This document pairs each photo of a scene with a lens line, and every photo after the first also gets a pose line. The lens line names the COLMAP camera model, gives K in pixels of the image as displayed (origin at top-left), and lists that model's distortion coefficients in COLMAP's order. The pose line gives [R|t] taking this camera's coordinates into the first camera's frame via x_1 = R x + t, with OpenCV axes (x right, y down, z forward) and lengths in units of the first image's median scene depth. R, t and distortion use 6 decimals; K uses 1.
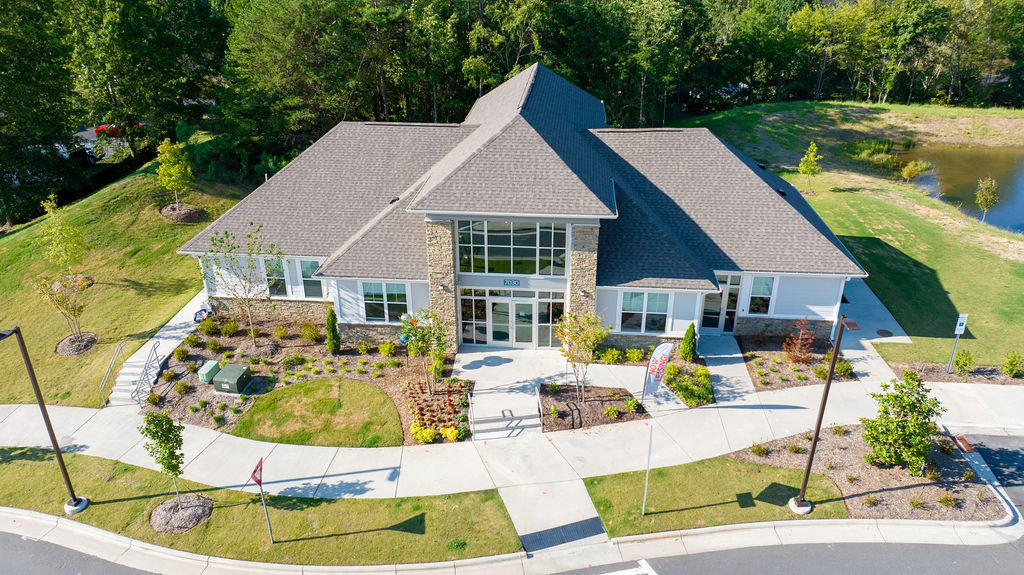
lens RADIAL K [[720.8, 0, 512.0], [0, 720.8, 287.5], [0, 0, 1]] dist [-0.009895, -0.004107]
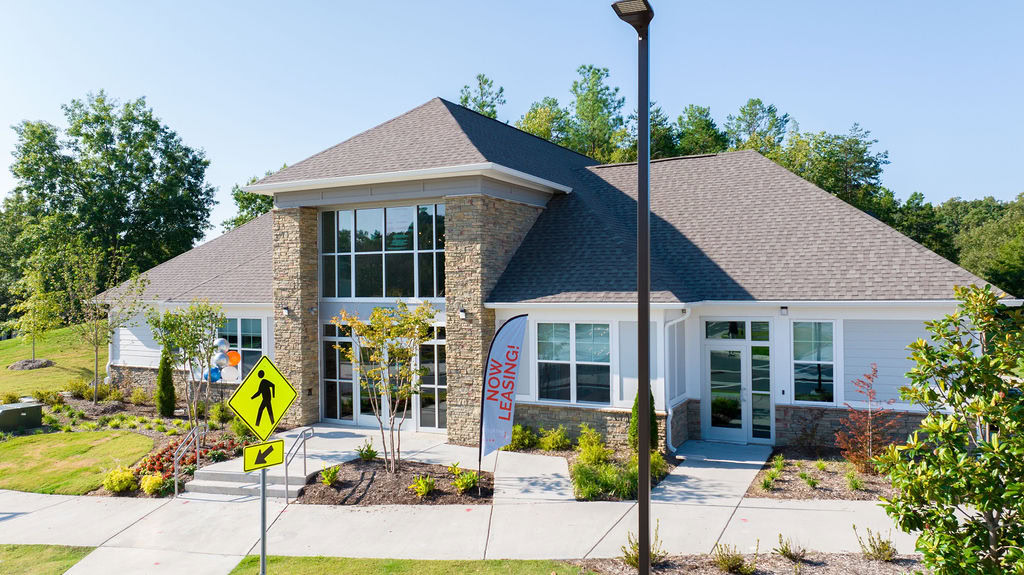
lens RADIAL K [[739.4, 0, 512.0], [0, 739.4, 287.5], [0, 0, 1]] dist [-0.000708, -0.001177]
pose [[0.933745, 0.003862, -0.357919, 0.348462], [-0.151268, 0.910517, -0.384807, 0.213575], [0.324405, 0.413453, 0.850775, 0.459395]]
